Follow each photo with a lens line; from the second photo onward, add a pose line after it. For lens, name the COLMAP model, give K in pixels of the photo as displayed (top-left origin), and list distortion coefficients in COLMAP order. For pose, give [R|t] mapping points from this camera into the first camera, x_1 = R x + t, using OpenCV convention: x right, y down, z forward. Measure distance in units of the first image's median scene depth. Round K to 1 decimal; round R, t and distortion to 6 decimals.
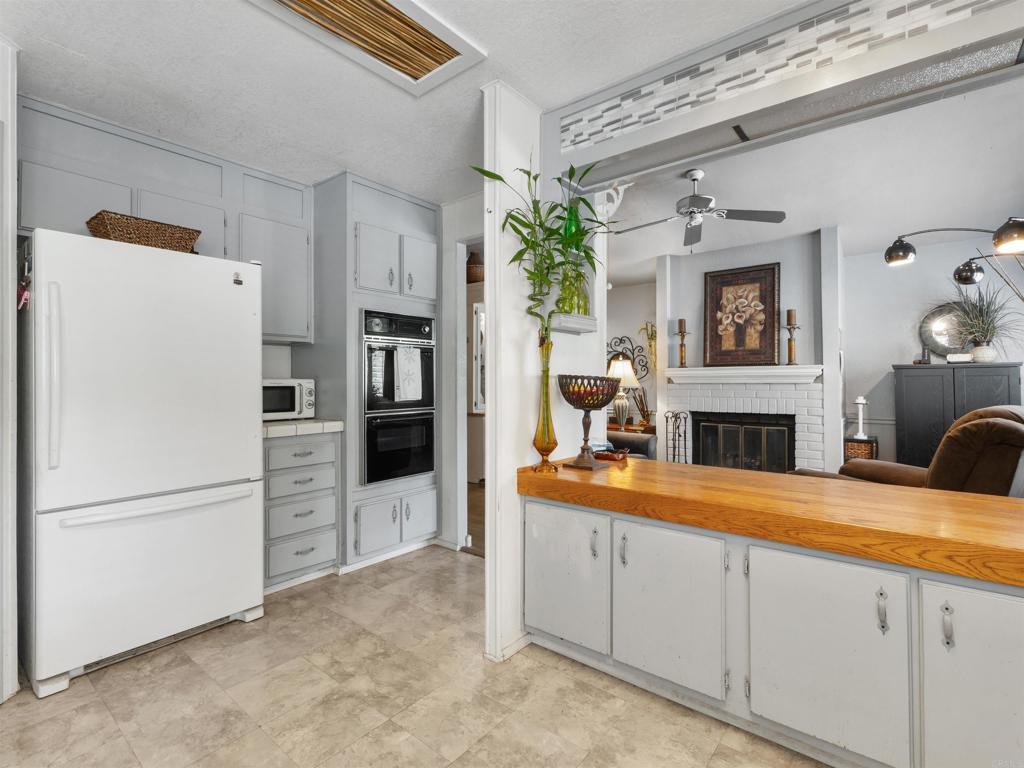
lens RADIAL K [[493.8, 0, 509.9], [0, 493.8, 377.9], [0, 0, 1]] dist [0.001530, -0.000688]
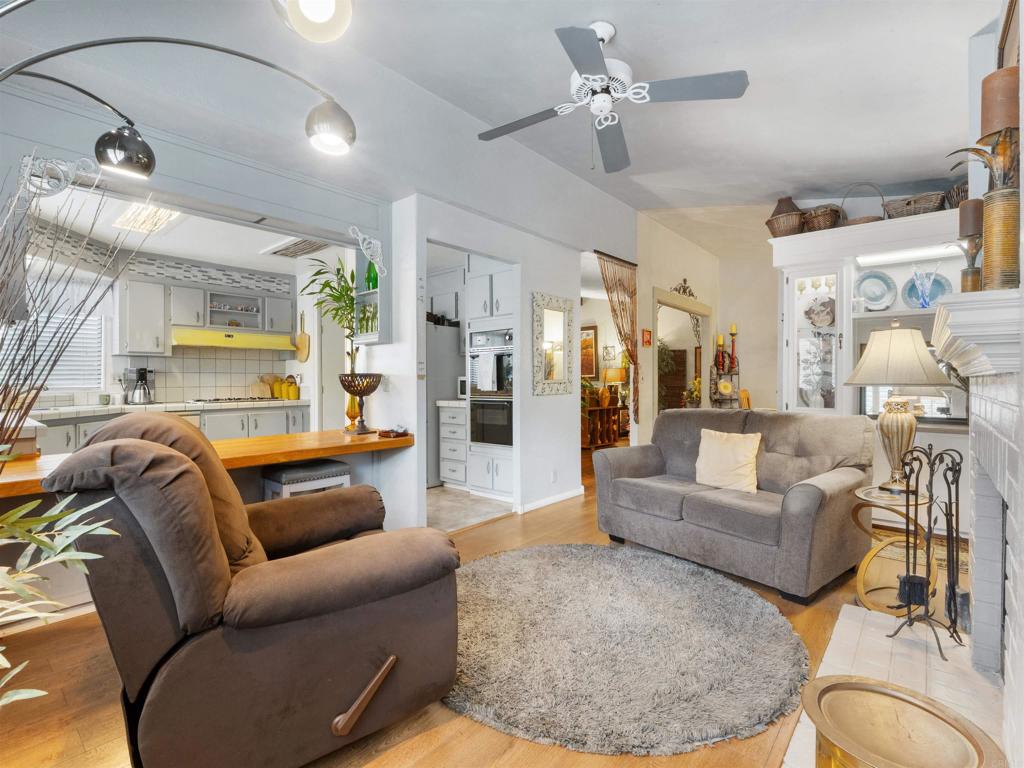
lens RADIAL K [[493.8, 0, 509.7], [0, 493.8, 383.1], [0, 0, 1]] dist [0.001530, -0.000688]
pose [[-0.035711, 0.008620, -0.999325, 2.362987], [0.011784, 0.999897, 0.008204, 0.025516], [0.999293, -0.011483, -0.035809, 2.147987]]
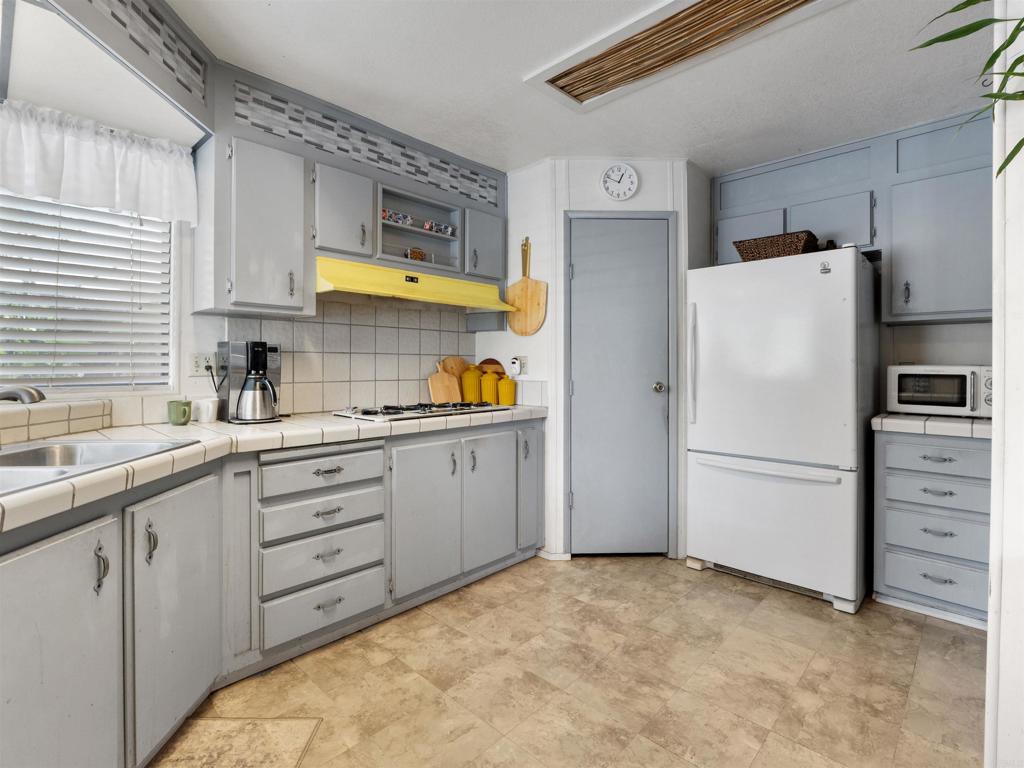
lens RADIAL K [[493.8, 0, 495.8], [0, 493.8, 369.2], [0, 0, 1]] dist [0.001530, -0.000688]
pose [[-0.088439, 0.011920, -0.996010, 0.677393], [0.002928, 0.999927, 0.011707, -0.005988], [0.996077, -0.001881, -0.088468, 0.527830]]
